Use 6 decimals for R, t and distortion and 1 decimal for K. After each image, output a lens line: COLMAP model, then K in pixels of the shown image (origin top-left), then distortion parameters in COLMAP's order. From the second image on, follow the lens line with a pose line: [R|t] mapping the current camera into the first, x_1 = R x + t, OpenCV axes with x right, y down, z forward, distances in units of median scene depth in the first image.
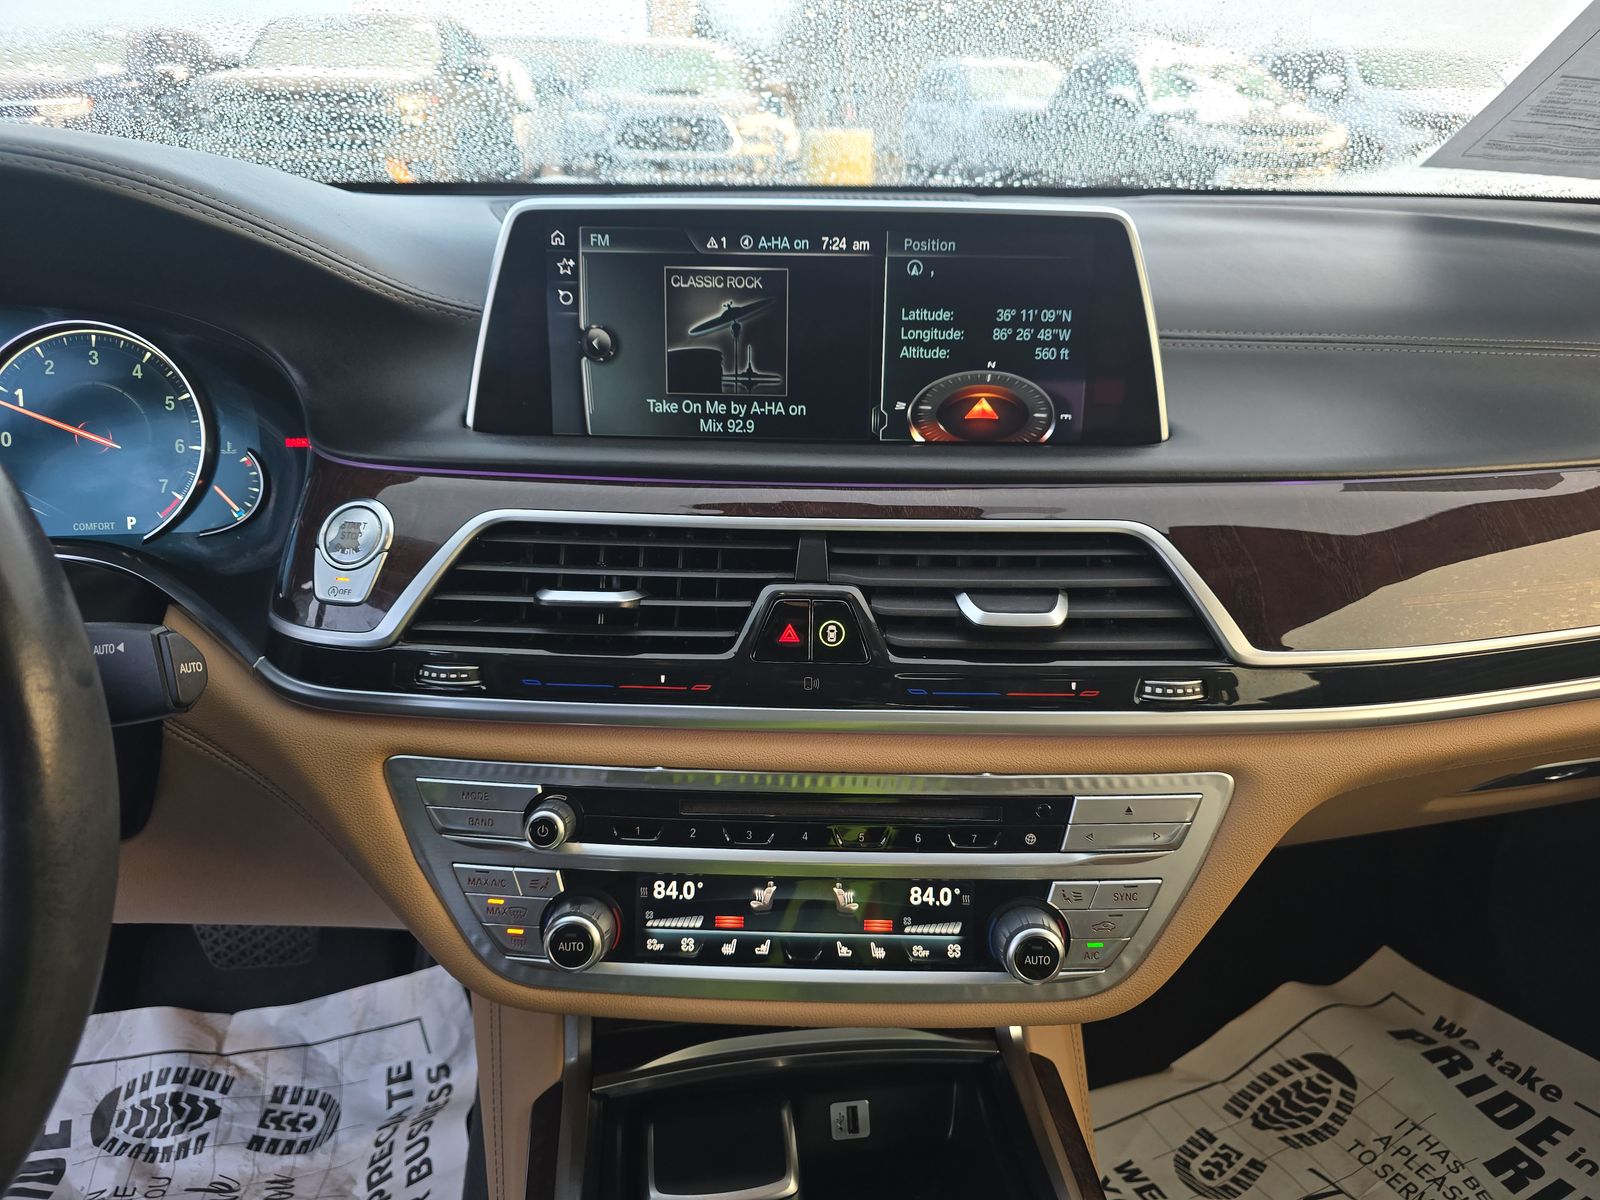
lens RADIAL K [[1077.1, 0, 796.3], [0, 1077.1, 601.0], [0, 0, 1]] dist [0.019221, -0.013607]
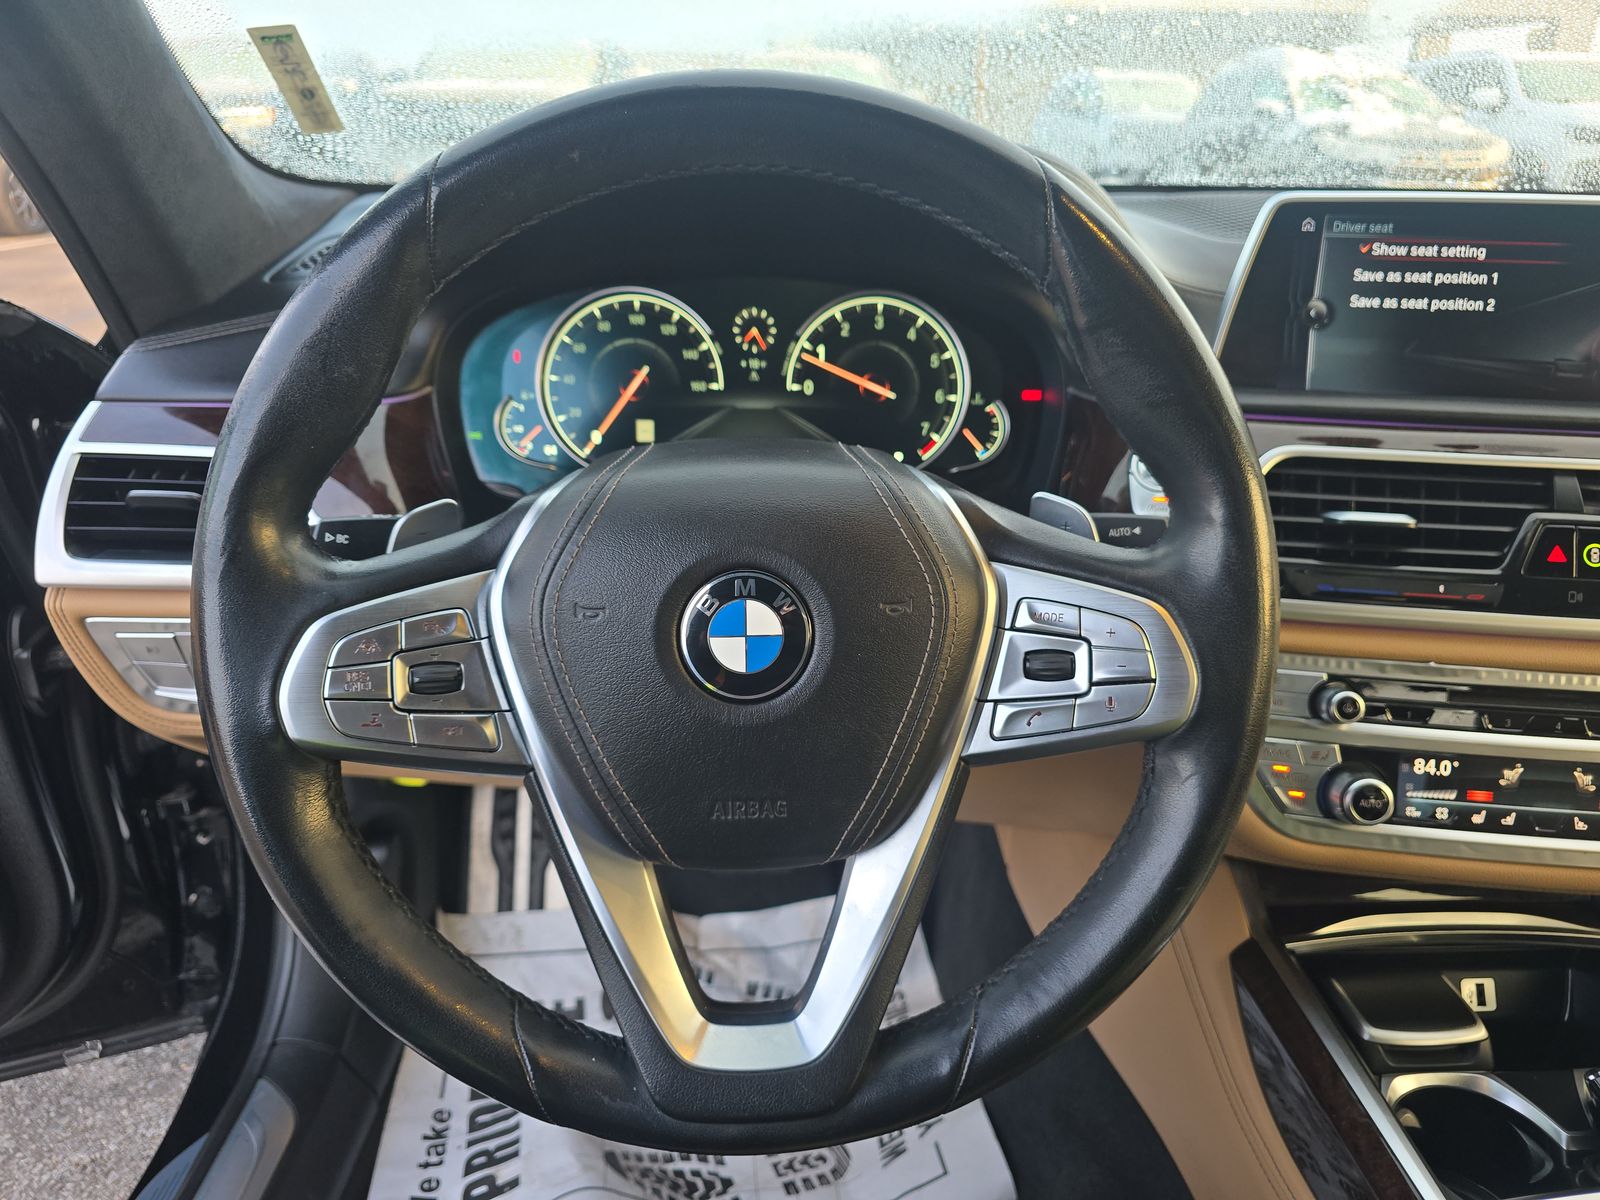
lens RADIAL K [[1077.1, 0, 806.9], [0, 1077.1, 605.0], [0, 0, 1]] dist [0.019221, -0.013607]
pose [[0.996327, 0.037029, -0.077208, -0.626452], [-0.037551, 0.999281, -0.005311, 0.105115], [0.076956, 0.008191, 0.997001, -0.220600]]
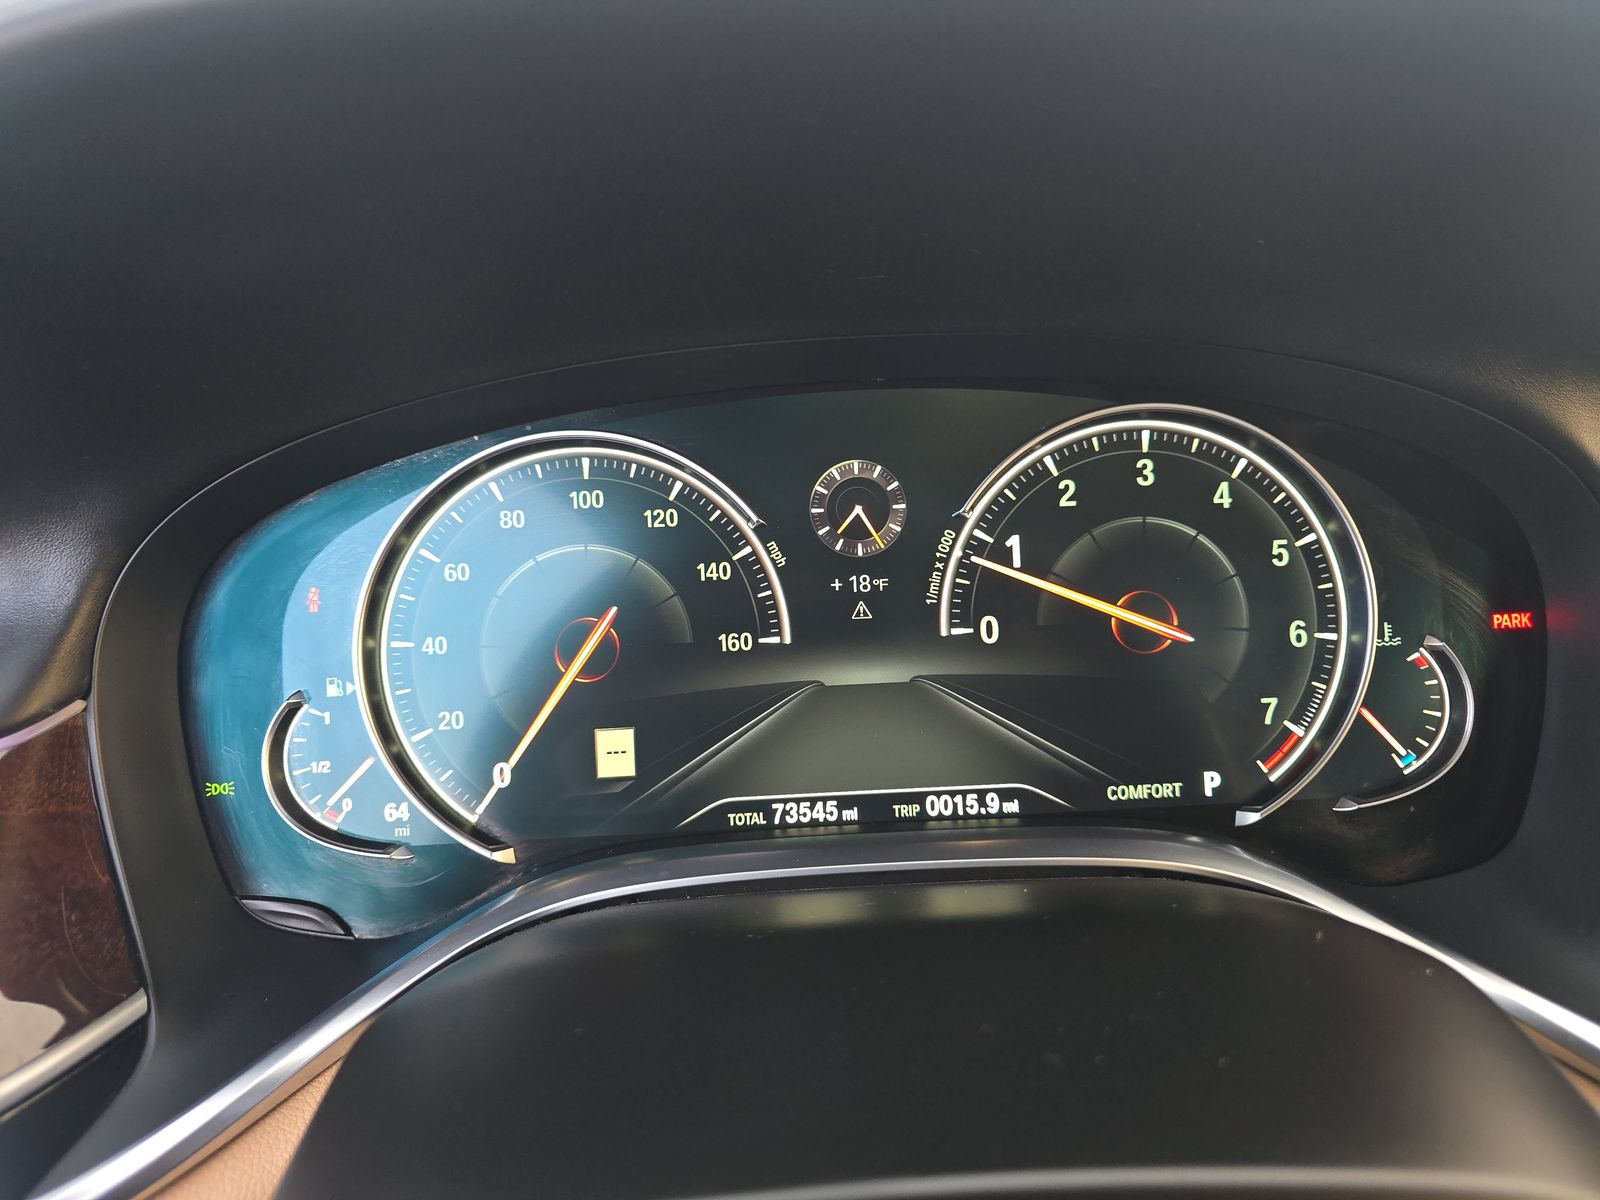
lens RADIAL K [[1077.1, 0, 801.0], [0, 1077.1, 602.7], [0, 0, 1]] dist [0.019221, -0.013607]
pose [[0.994095, -0.025370, -0.105501, -0.764696], [0.013765, 0.993912, -0.109310, -0.106175], [0.107632, 0.107212, 0.988393, 0.467618]]
